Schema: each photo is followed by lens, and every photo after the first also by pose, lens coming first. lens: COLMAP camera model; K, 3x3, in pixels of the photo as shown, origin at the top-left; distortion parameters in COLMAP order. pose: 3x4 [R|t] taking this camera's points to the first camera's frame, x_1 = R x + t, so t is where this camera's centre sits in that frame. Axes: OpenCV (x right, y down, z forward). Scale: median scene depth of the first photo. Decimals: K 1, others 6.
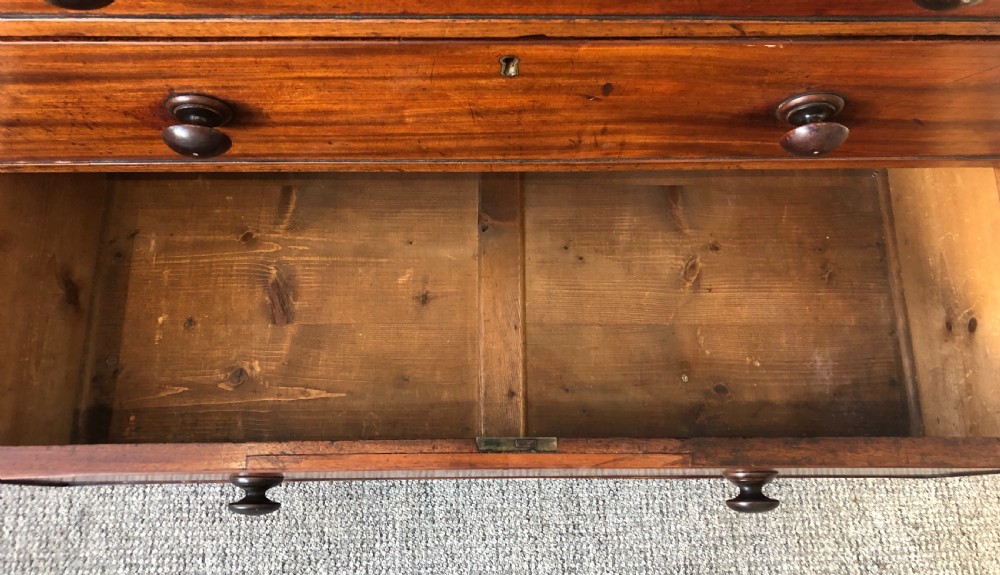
lens RADIAL K [[819.7, 0, 502.0], [0, 819.7, 277.8], [0, 0, 1]] dist [0.023482, -0.007560]
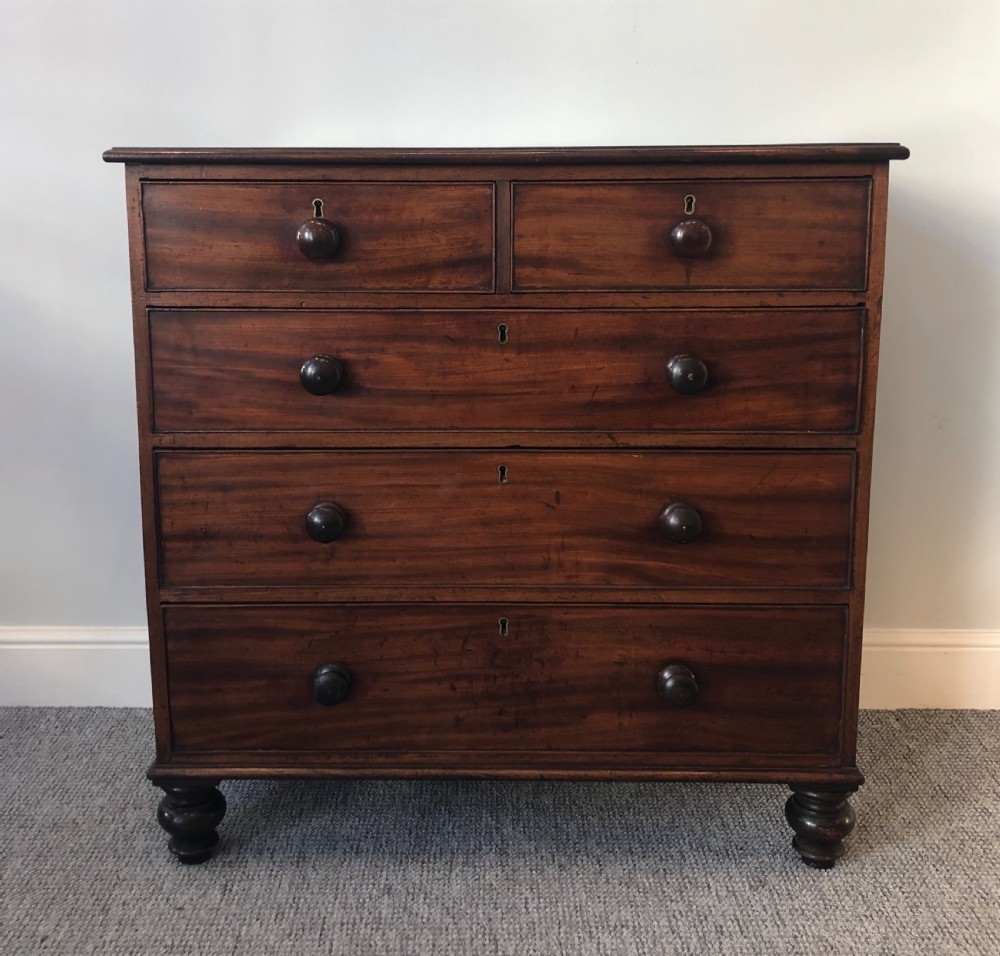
lens RADIAL K [[1149.0, 0, 495.9], [0, 1149.0, 398.9], [0, 0, 1]] dist [0.038346, 0.000000]
pose [[0.999465, -0.016354, -0.028327, 0.064089], [-0.017939, 0.450088, -0.892804, 1.840898], [0.027351, 0.892834, 0.449554, -0.316732]]
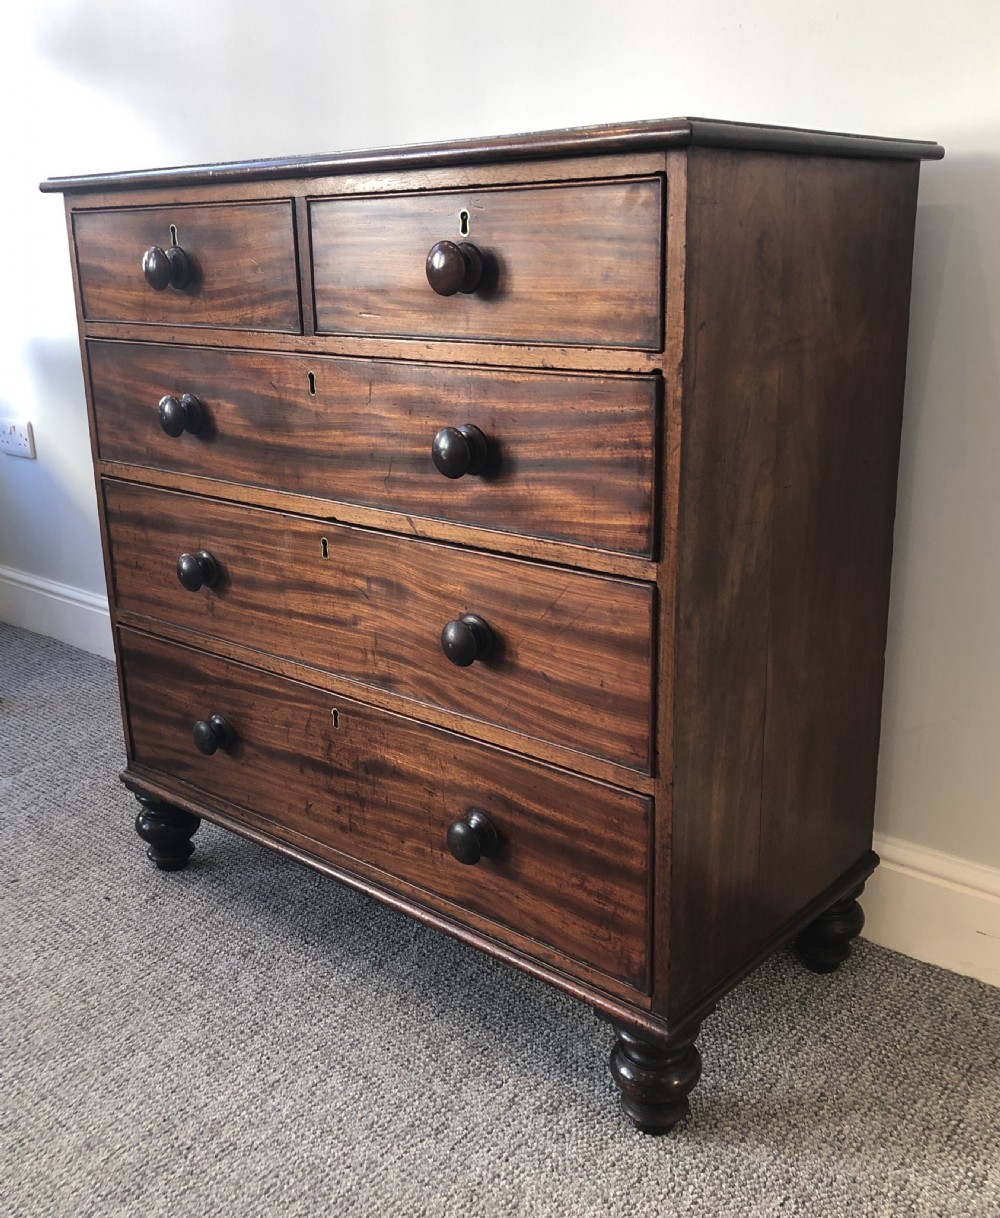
lens RADIAL K [[1228.4, 0, 495.2], [0, 1228.4, 613.8], [0, 0, 1]] dist [0.029912, 0.000000]
pose [[0.740435, 0.162123, -0.652282, 1.722027], [-0.634577, 0.488459, -0.598932, 0.972143], [0.221512, 0.857394, 0.464552, 0.034630]]
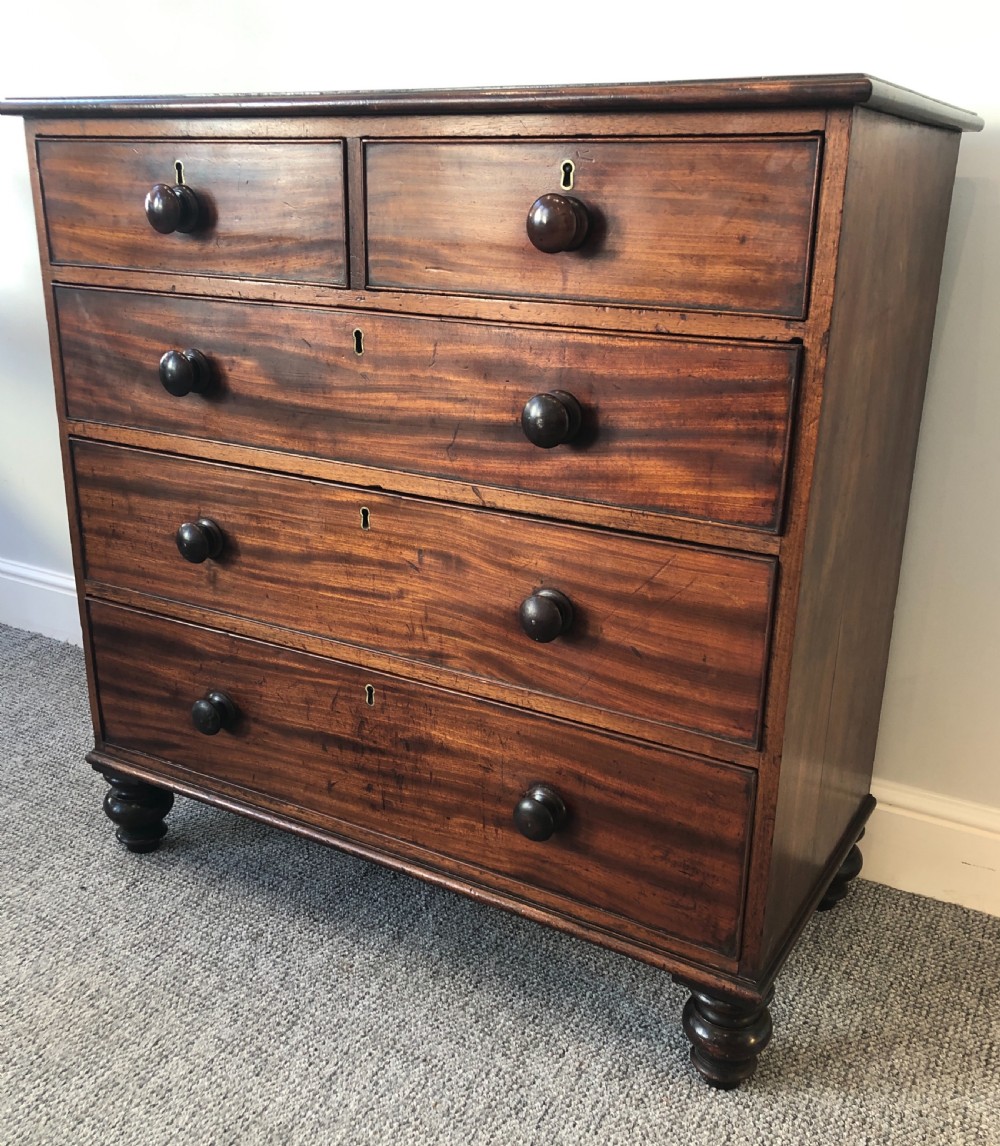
lens RADIAL K [[1147.7, 0, 516.1], [0, 1147.7, 610.9], [0, 0, 1]] dist [0.029449, 0.000000]
pose [[0.859949, 0.173832, -0.479864, 1.211500], [-0.491079, 0.537933, -0.685179, 1.083806], [0.139028, 0.824870, 0.547960, -0.012335]]
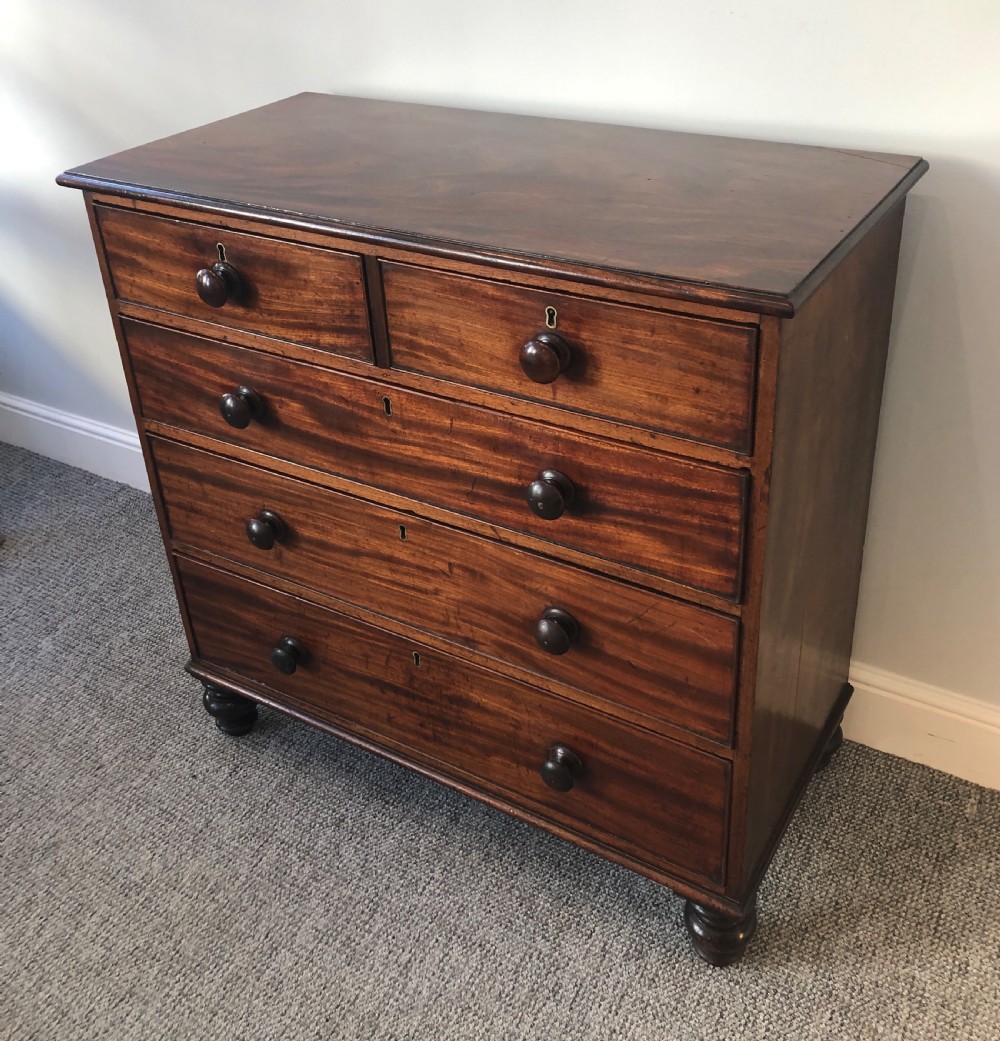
lens RADIAL K [[1121.9, 0, 532.0], [0, 1121.9, 417.4], [0, 0, 1]] dist [0.034004, 0.000000]
pose [[0.853144, 0.205121, -0.479657, 1.290355], [-0.482334, 0.660441, -0.575475, 0.808275], [0.198744, 0.722318, 0.662388, -0.737853]]
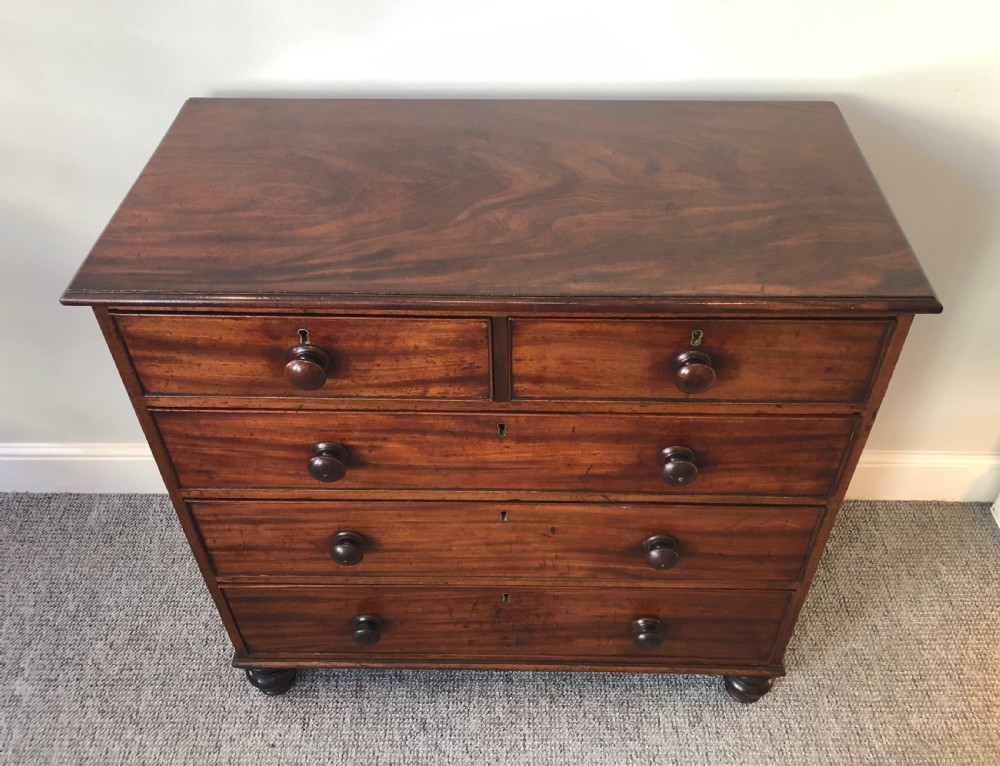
lens RADIAL K [[886.2, 0, 524.8], [0, 886.2, 368.0], [0, 0, 1]] dist [0.009299, 0.030745]
pose [[0.999467, 0.004282, -0.032371, 0.121741], [-0.020301, 0.857961, -0.513314, 0.524124], [0.025574, 0.513698, 0.857590, -1.029620]]
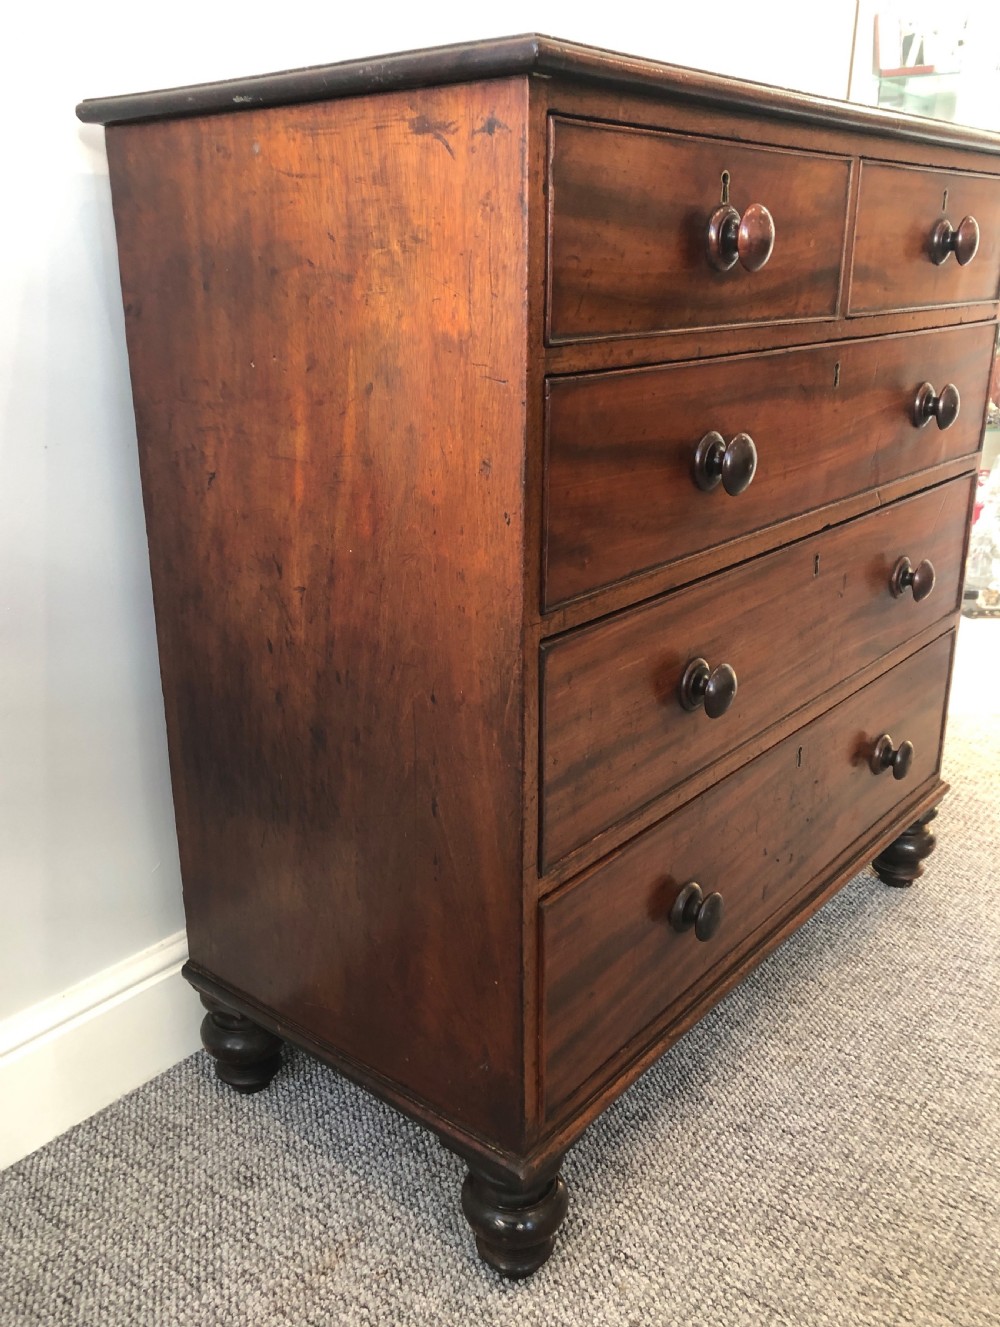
lens RADIAL K [[1161.9, 0, 498.1], [0, 1161.9, 655.8], [0, 0, 1]] dist [0.020335, 0.003432]
pose [[0.648615, -0.265462, 0.713323, -1.699986], [0.734372, 0.464535, -0.494879, 0.386560], [-0.199992, 0.844830, 0.496252, 0.199605]]
